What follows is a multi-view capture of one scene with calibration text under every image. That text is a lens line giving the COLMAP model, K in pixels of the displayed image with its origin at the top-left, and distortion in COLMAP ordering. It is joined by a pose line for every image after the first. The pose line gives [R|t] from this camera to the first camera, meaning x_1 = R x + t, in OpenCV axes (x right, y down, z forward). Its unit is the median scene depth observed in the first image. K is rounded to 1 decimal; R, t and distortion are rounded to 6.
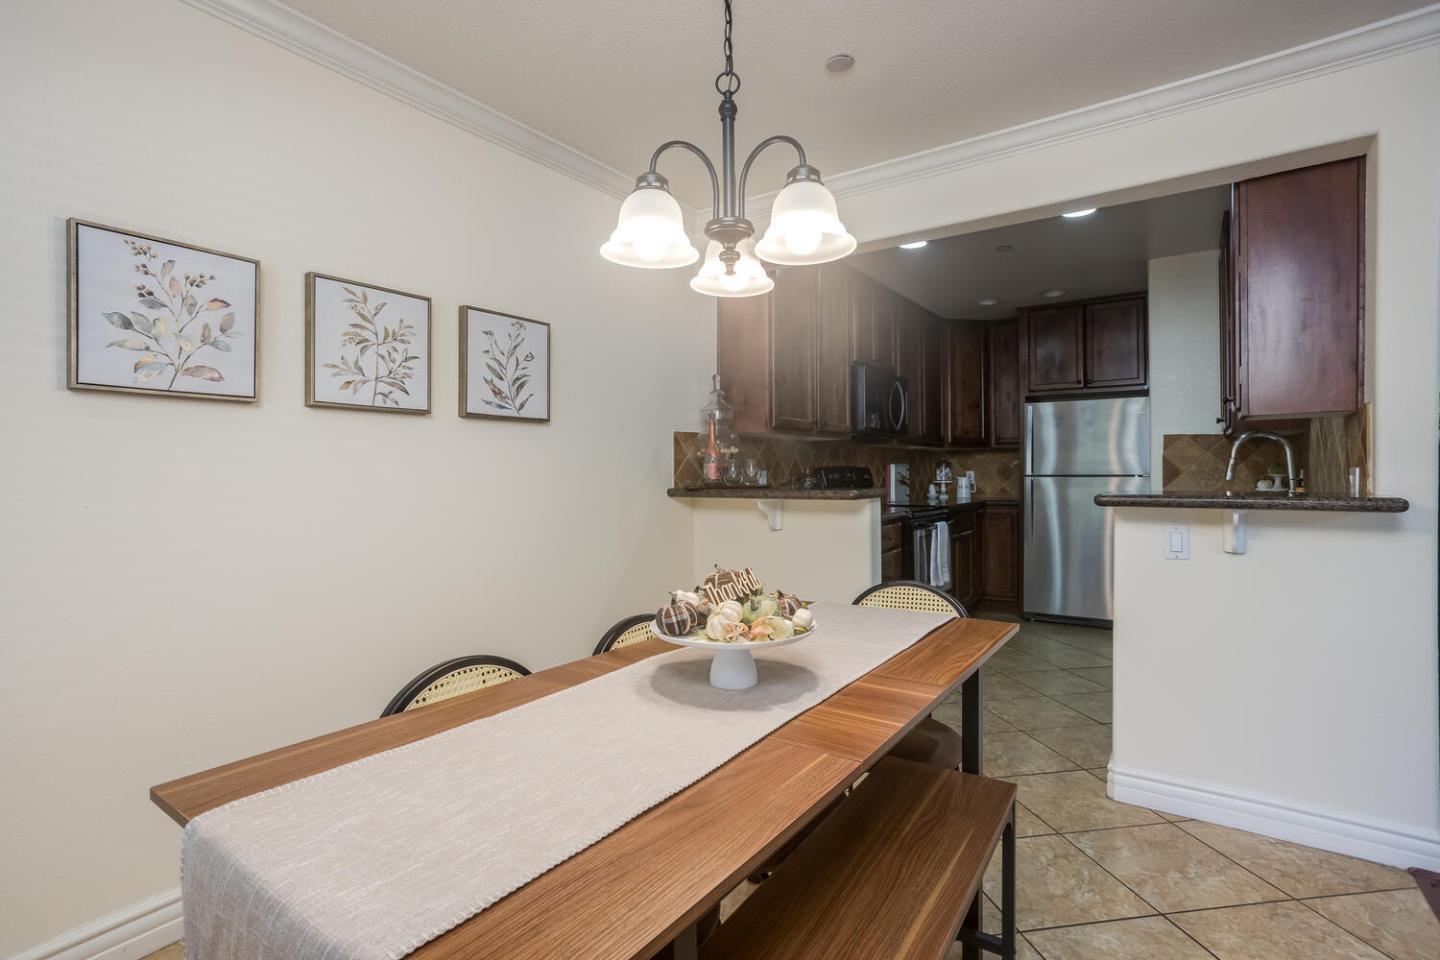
lens RADIAL K [[709.7, 0, 707.4], [0, 709.7, 475.5], [0, 0, 1]] dist [-0.009839, 0.007313]
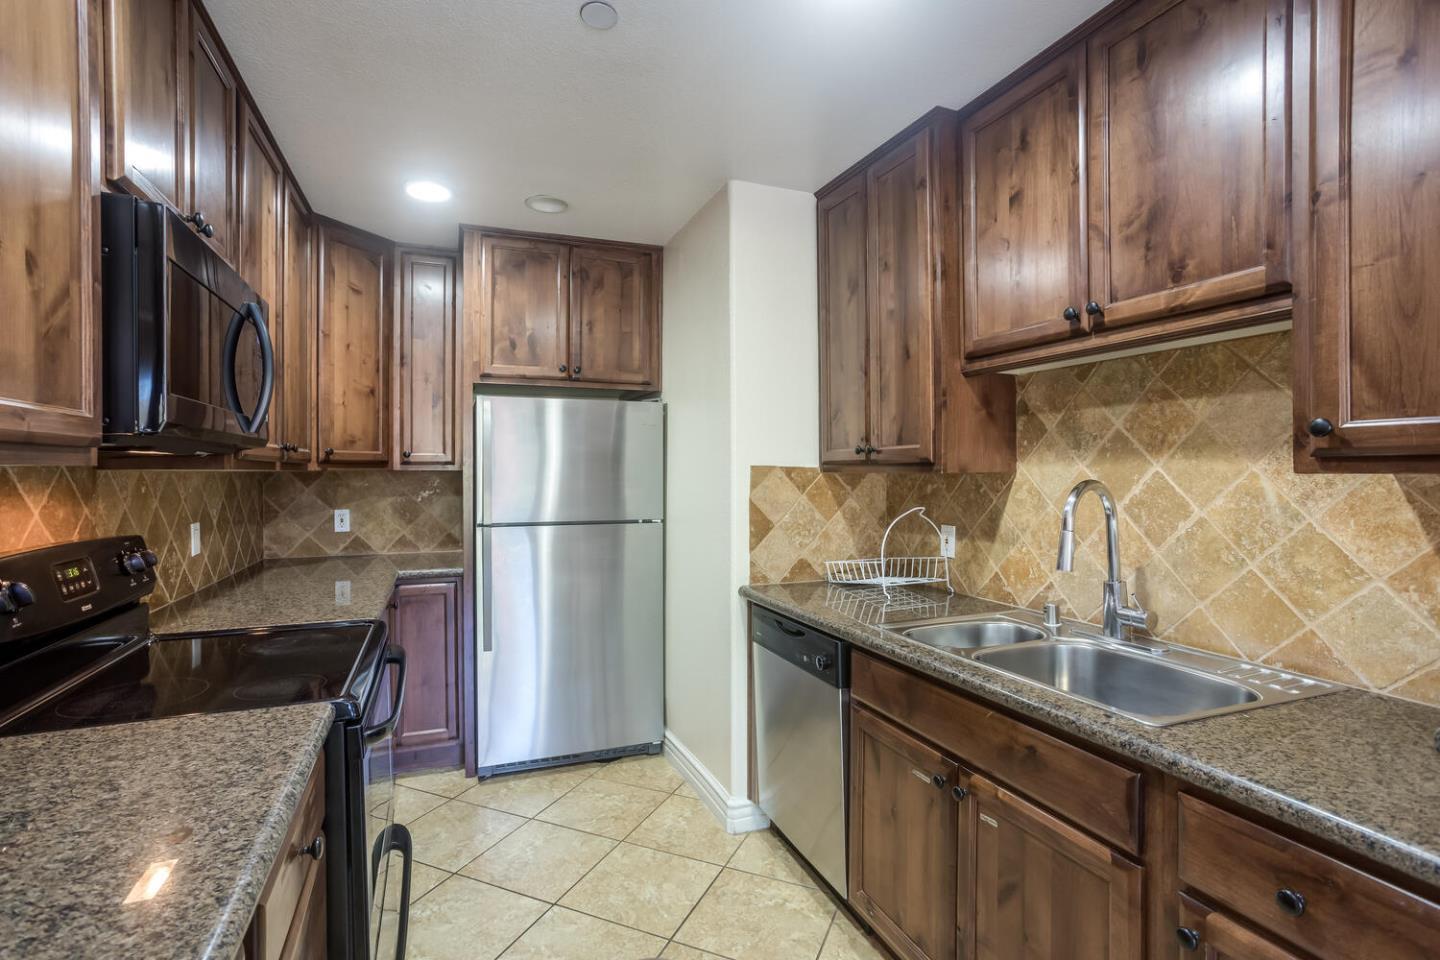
lens RADIAL K [[709.9, 0, 712.6], [0, 709.9, 469.7], [0, 0, 1]] dist [-0.003379, 0.001240]
pose [[0.567687, 0.008097, 0.823205, 0.182759], [0.001129, 0.999943, -0.010613, -0.073734], [-0.823244, 0.006954, 0.567645, 1.054731]]
